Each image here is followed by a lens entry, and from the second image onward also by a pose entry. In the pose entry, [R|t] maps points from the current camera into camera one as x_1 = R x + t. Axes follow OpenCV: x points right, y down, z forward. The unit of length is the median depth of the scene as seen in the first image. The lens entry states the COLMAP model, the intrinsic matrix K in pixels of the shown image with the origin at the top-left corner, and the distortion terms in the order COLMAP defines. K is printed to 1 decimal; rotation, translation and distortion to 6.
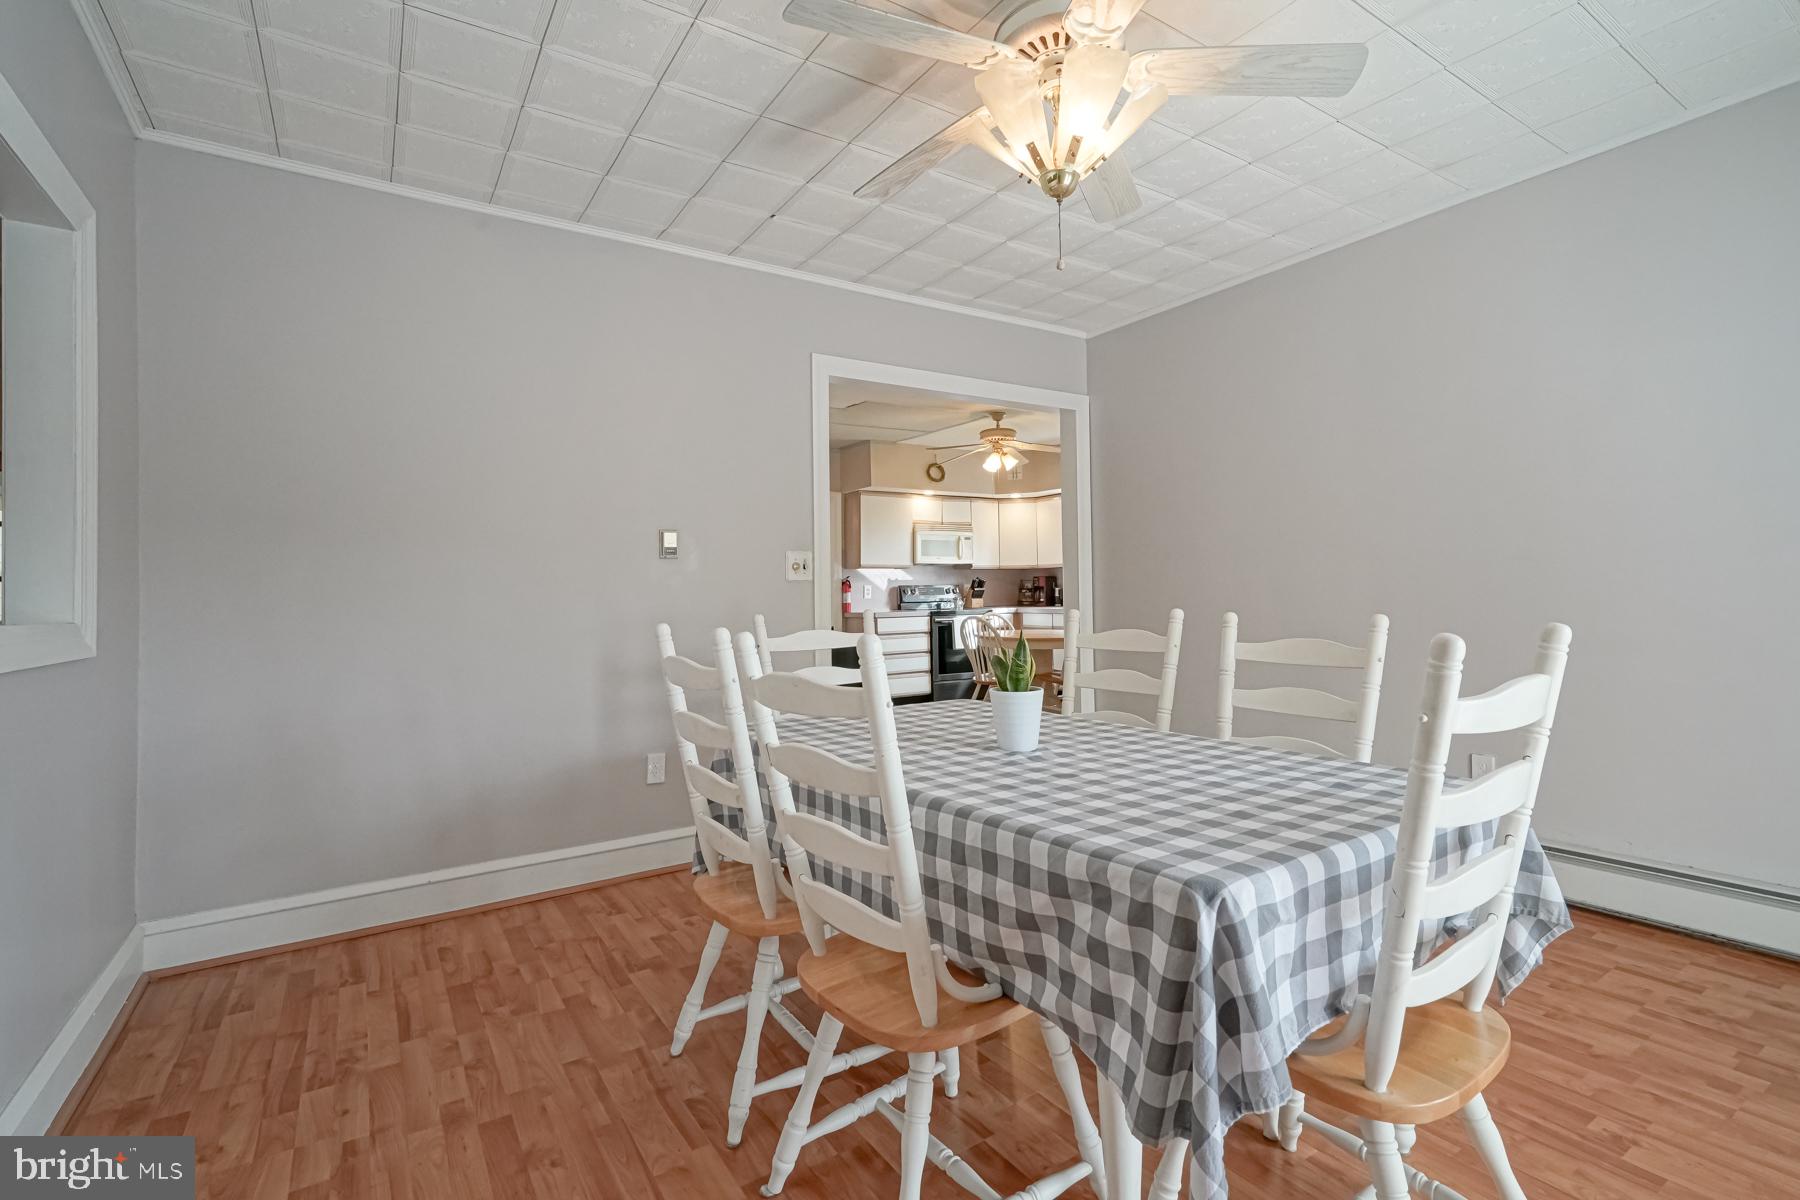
lens RADIAL K [[835.5, 0, 908.5], [0, 835.5, 573.7], [0, 0, 1]] dist [-0.002641, -0.000130]
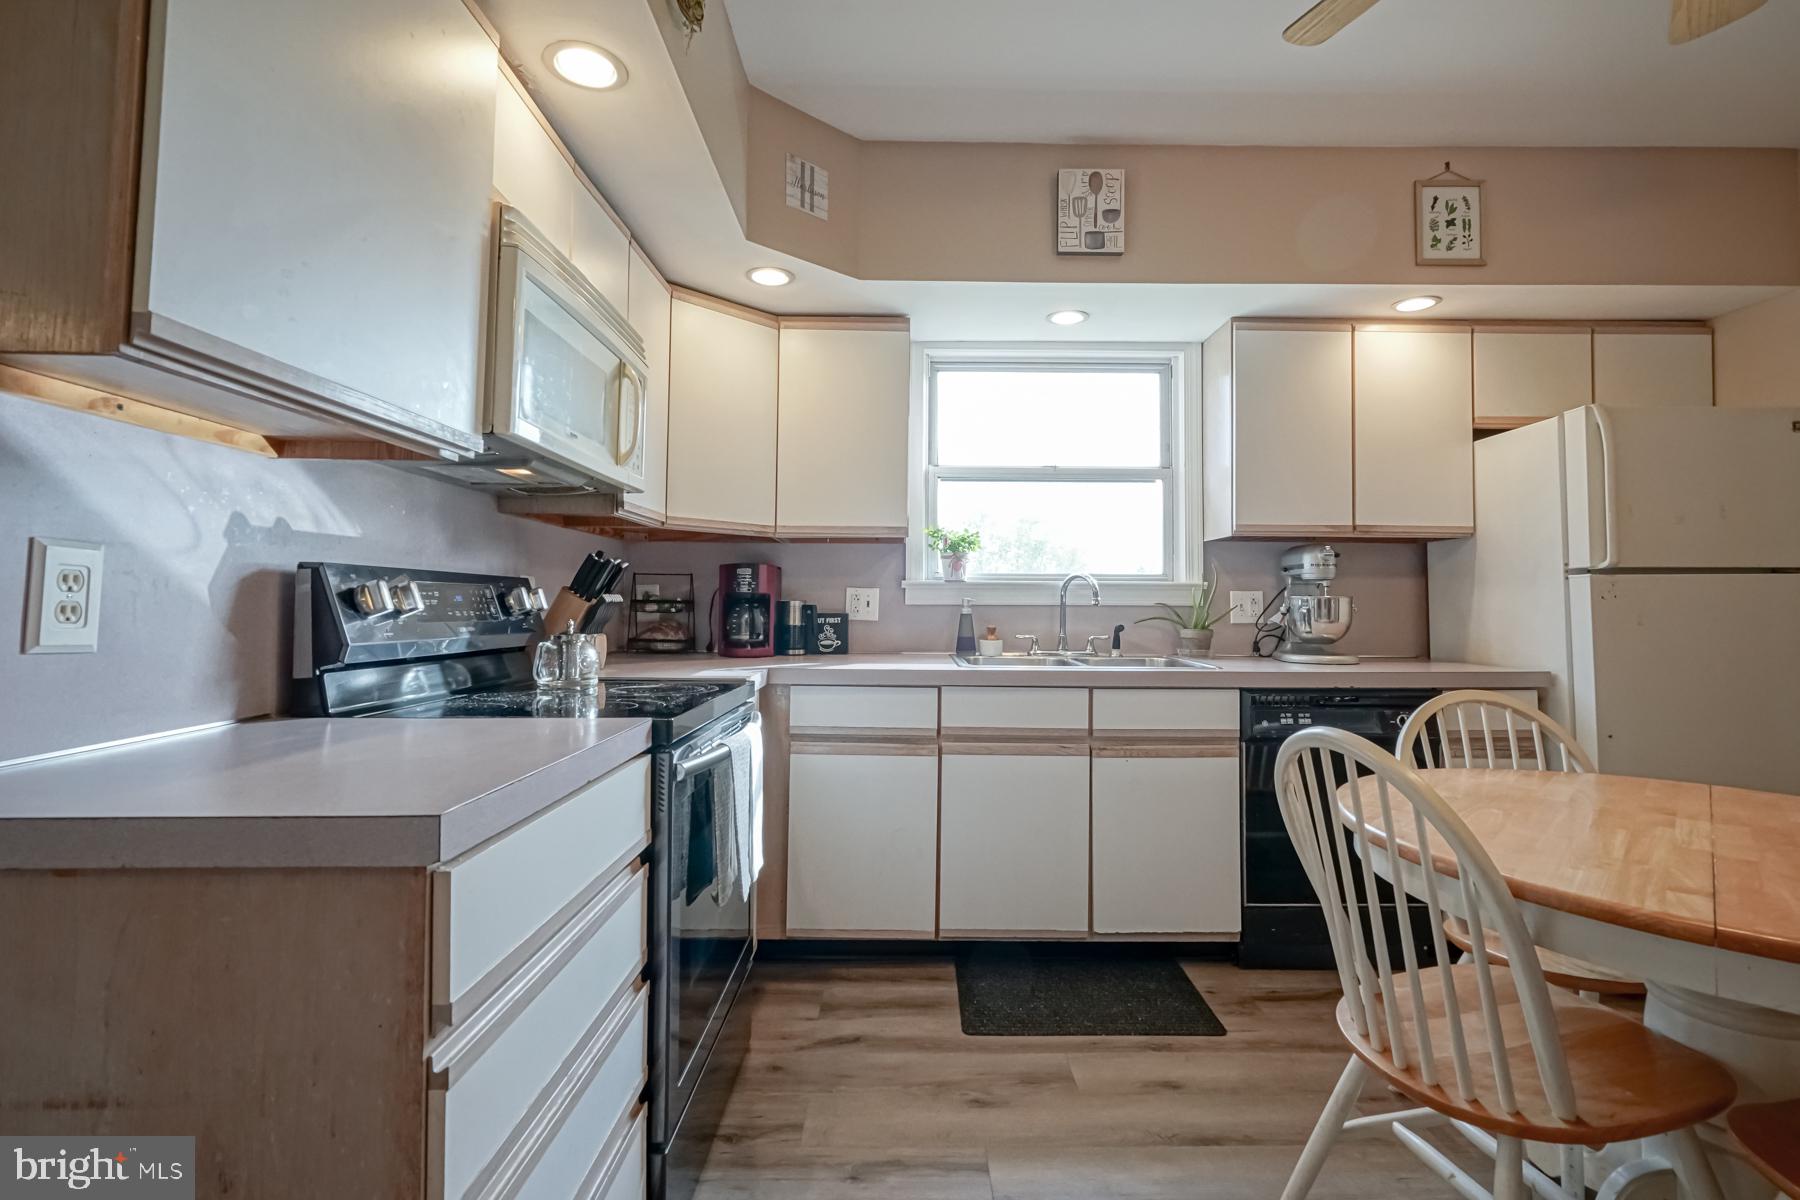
lens RADIAL K [[835.5, 0, 908.5], [0, 835.5, 573.7], [0, 0, 1]] dist [-0.002641, -0.000130]
pose [[0.540334, 0.049244, 0.840008, -0.085070], [-0.029627, 0.998780, -0.039494, 0.019217], [-0.840929, -0.003547, 0.541134, 0.823721]]
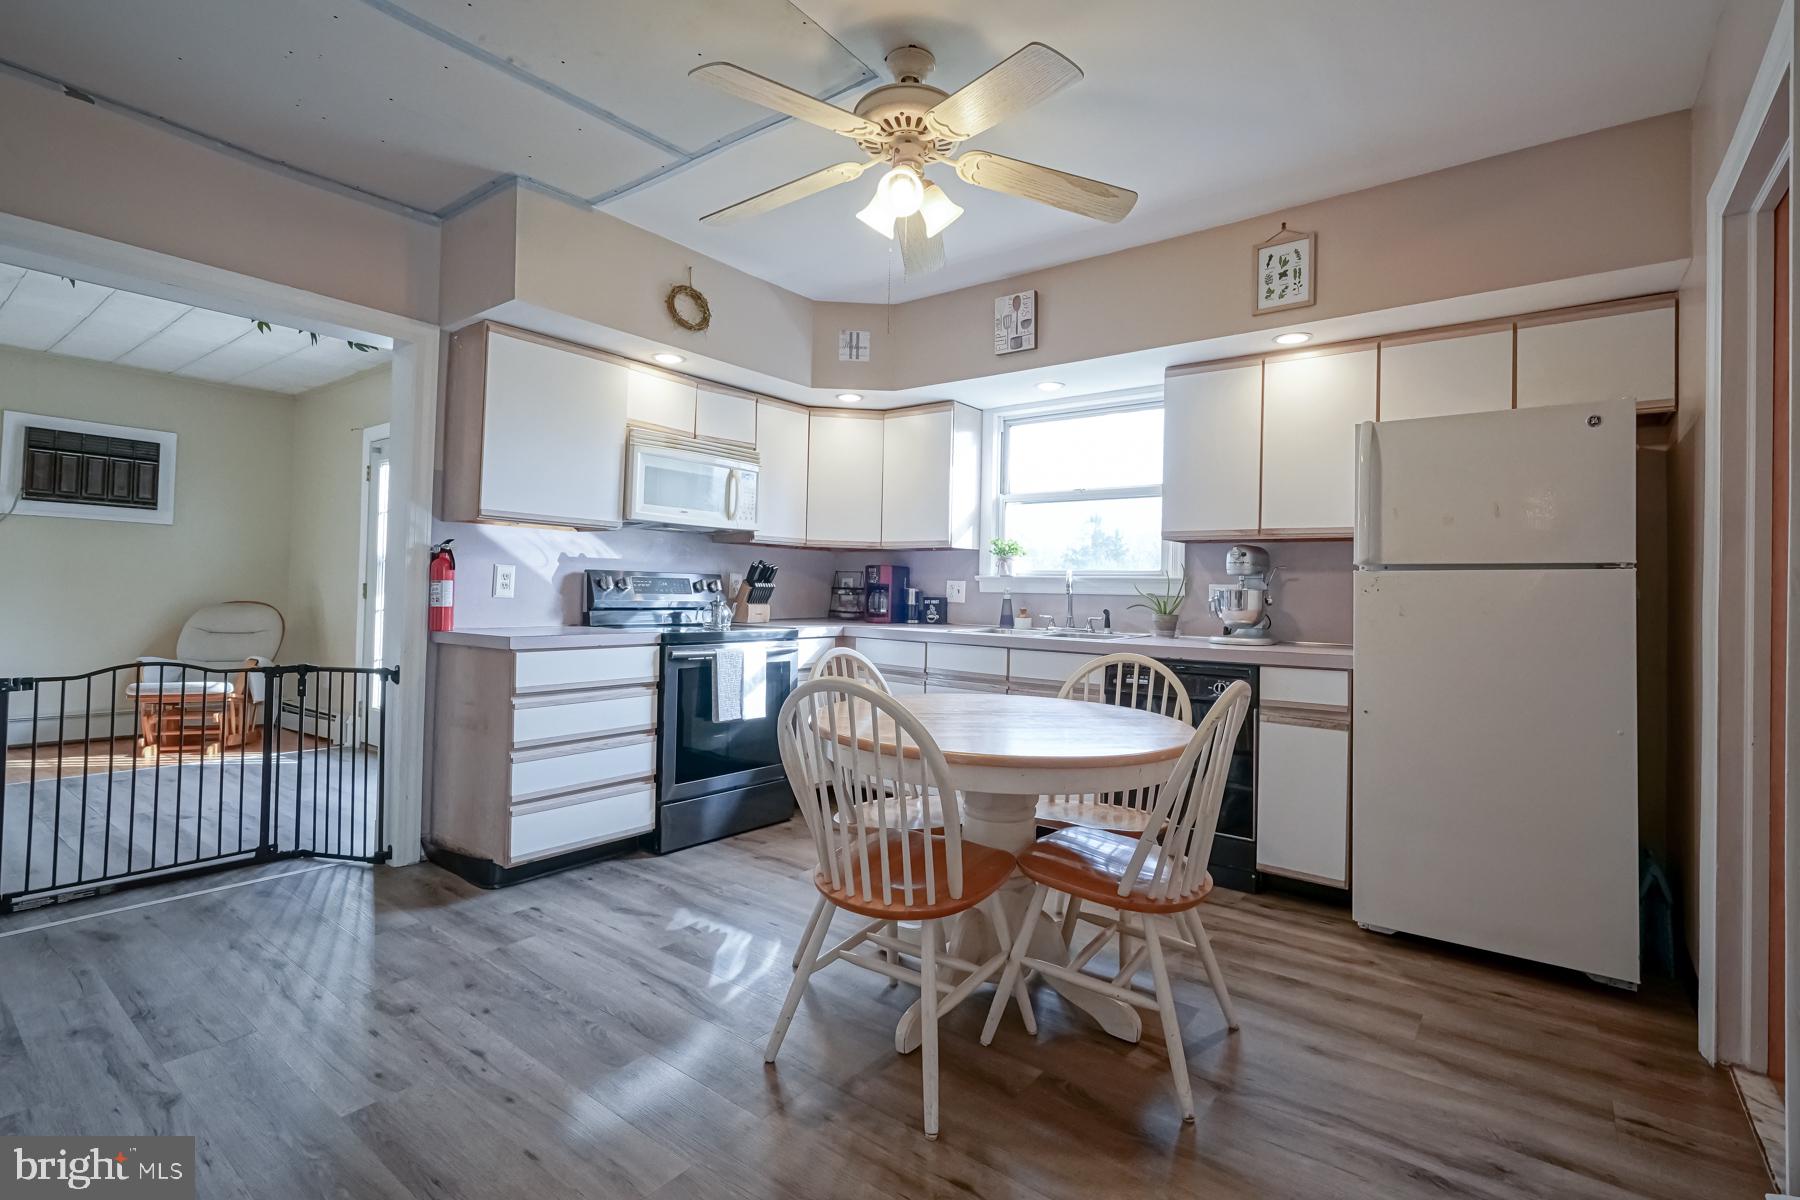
lens RADIAL K [[835.5, 0, 908.5], [0, 835.5, 573.7], [0, 0, 1]] dist [-0.002641, -0.000130]
pose [[0.943230, 0.041779, 0.329503, 0.003640], [-0.041783, 0.999102, -0.007073, 0.012265], [-0.329503, -0.007096, 0.944128, 0.536964]]
